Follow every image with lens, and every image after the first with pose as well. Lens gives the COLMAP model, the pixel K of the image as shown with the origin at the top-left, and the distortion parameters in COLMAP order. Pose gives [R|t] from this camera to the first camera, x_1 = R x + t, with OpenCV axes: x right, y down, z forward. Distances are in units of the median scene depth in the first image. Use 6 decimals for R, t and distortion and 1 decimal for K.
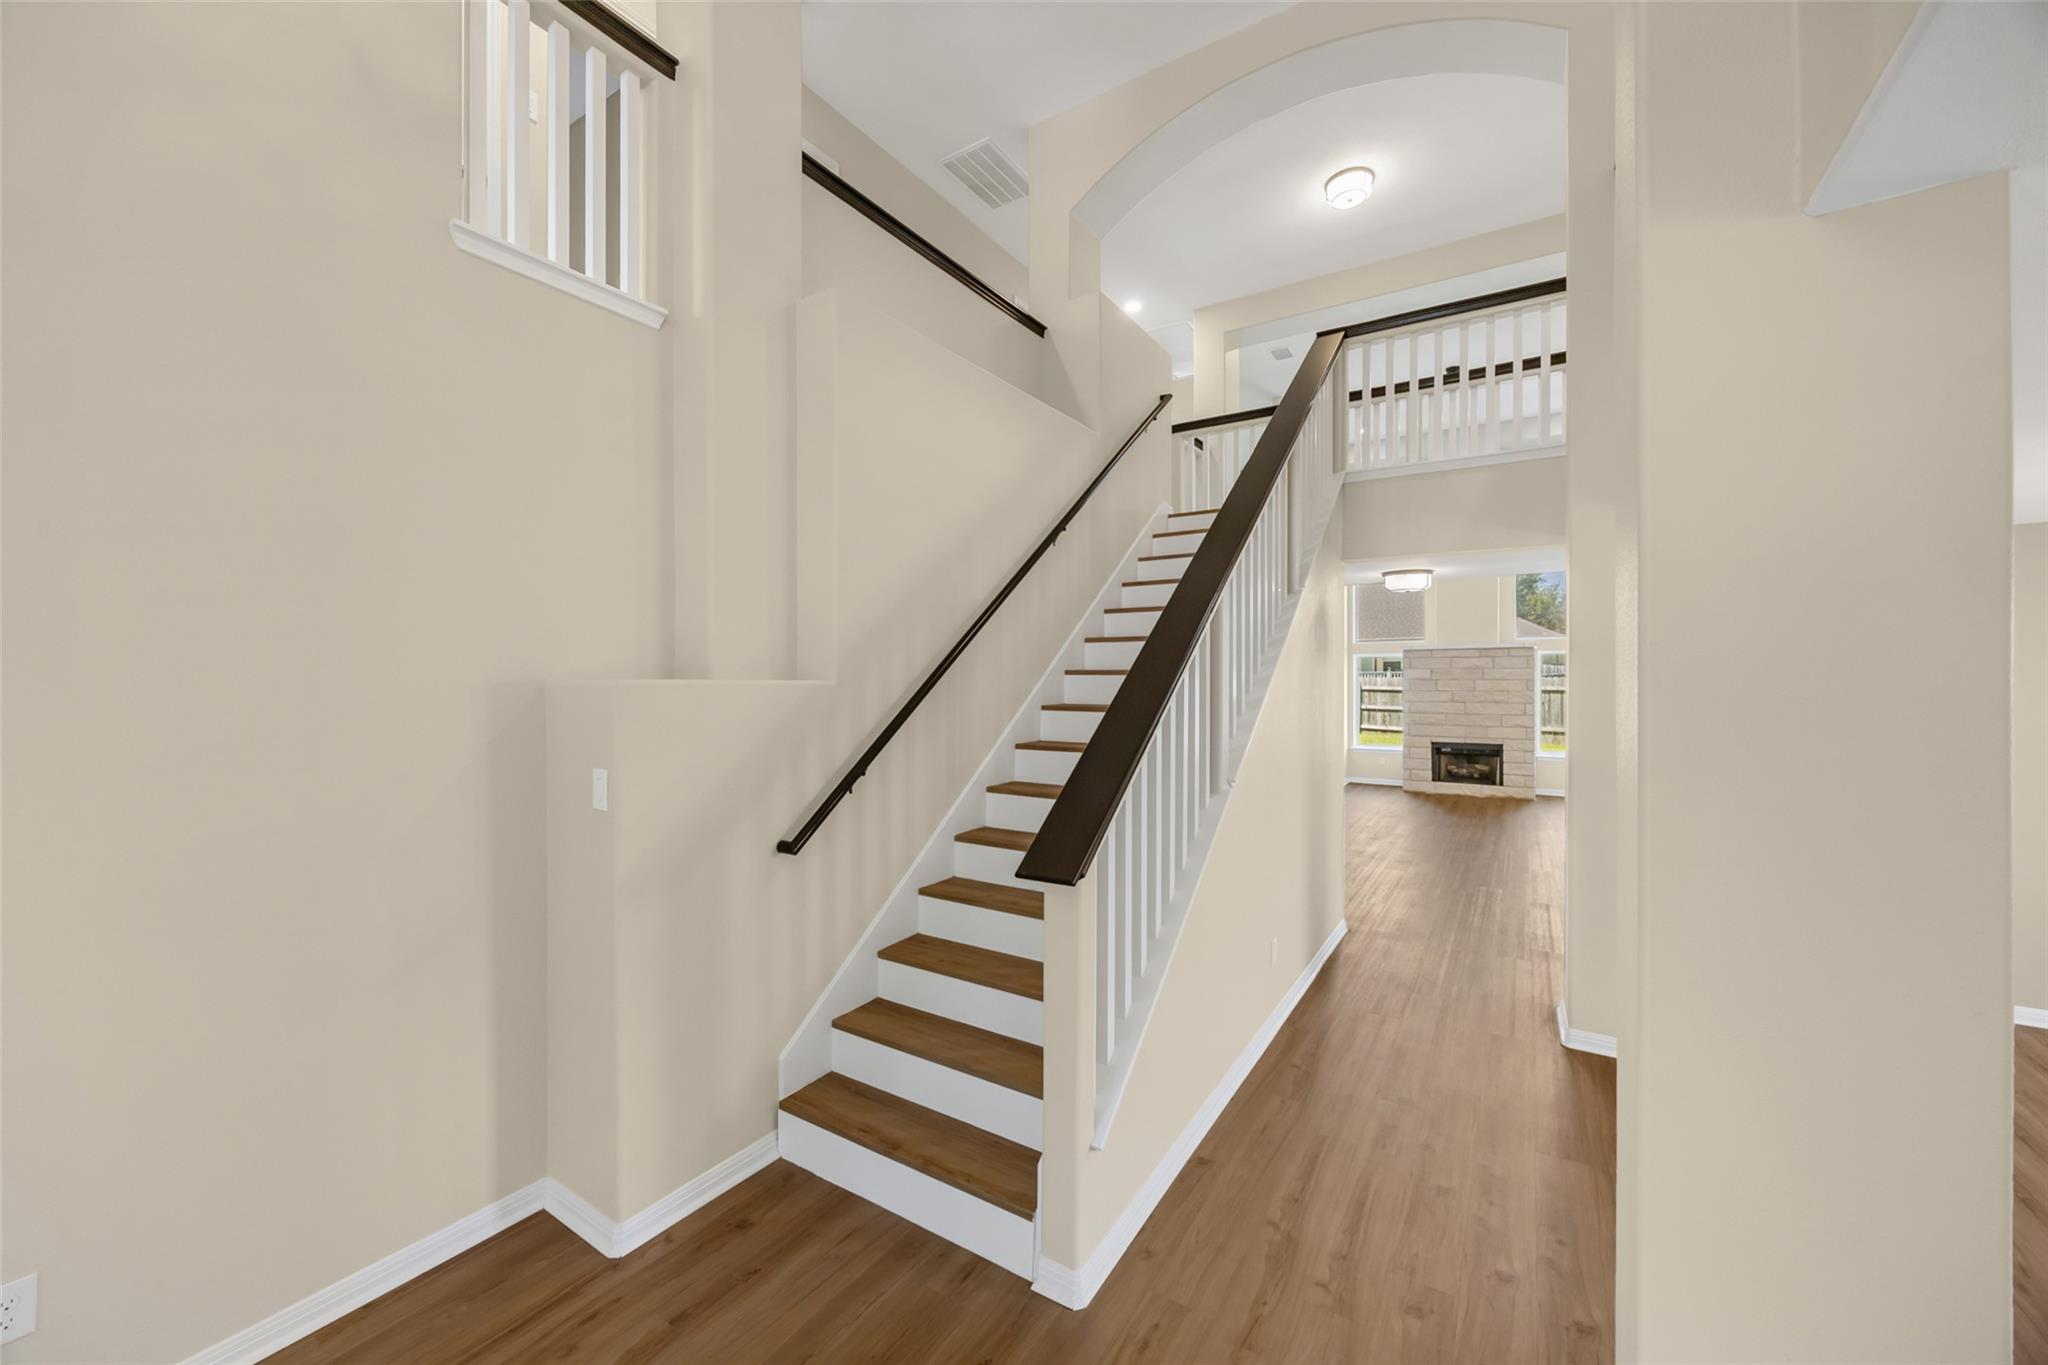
lens RADIAL K [[794.4, 0, 1026.4], [0, 794.4, 674.7], [0, 0, 1]] dist [0.003595, -0.000140]
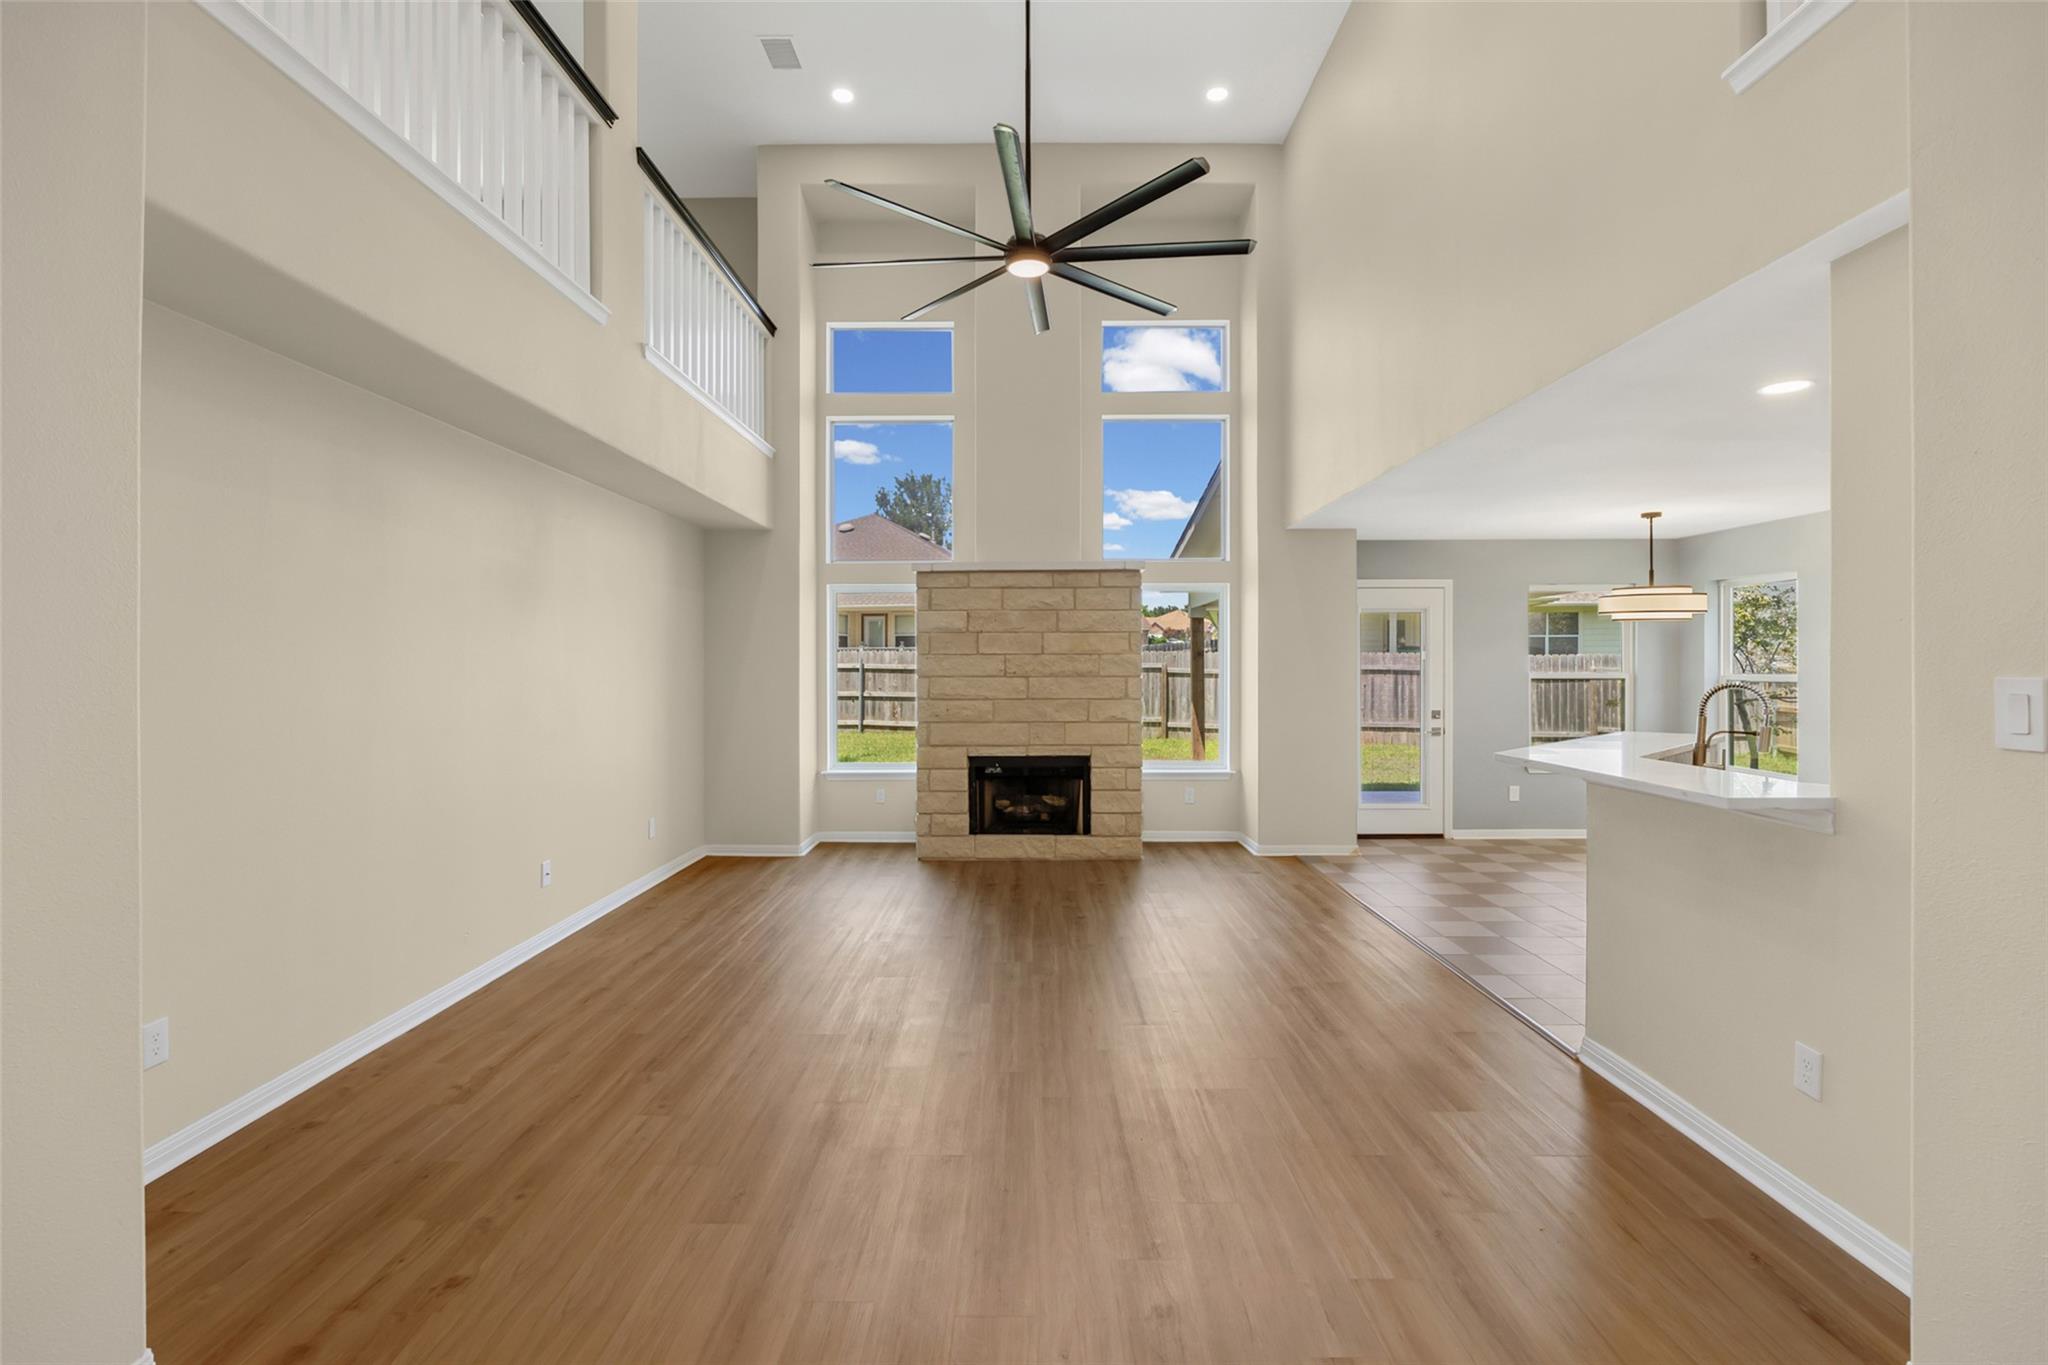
lens RADIAL K [[912.9, 0, 1027.1], [0, 912.9, 673.5], [0, 0, 1]] dist [-0.000522, -0.000002]
pose [[0.847384, -0.009380, 0.530898, 0.236114], [0.002980, 0.999912, 0.012911, 0.024736], [-0.530972, -0.009359, 0.847338, 0.493562]]
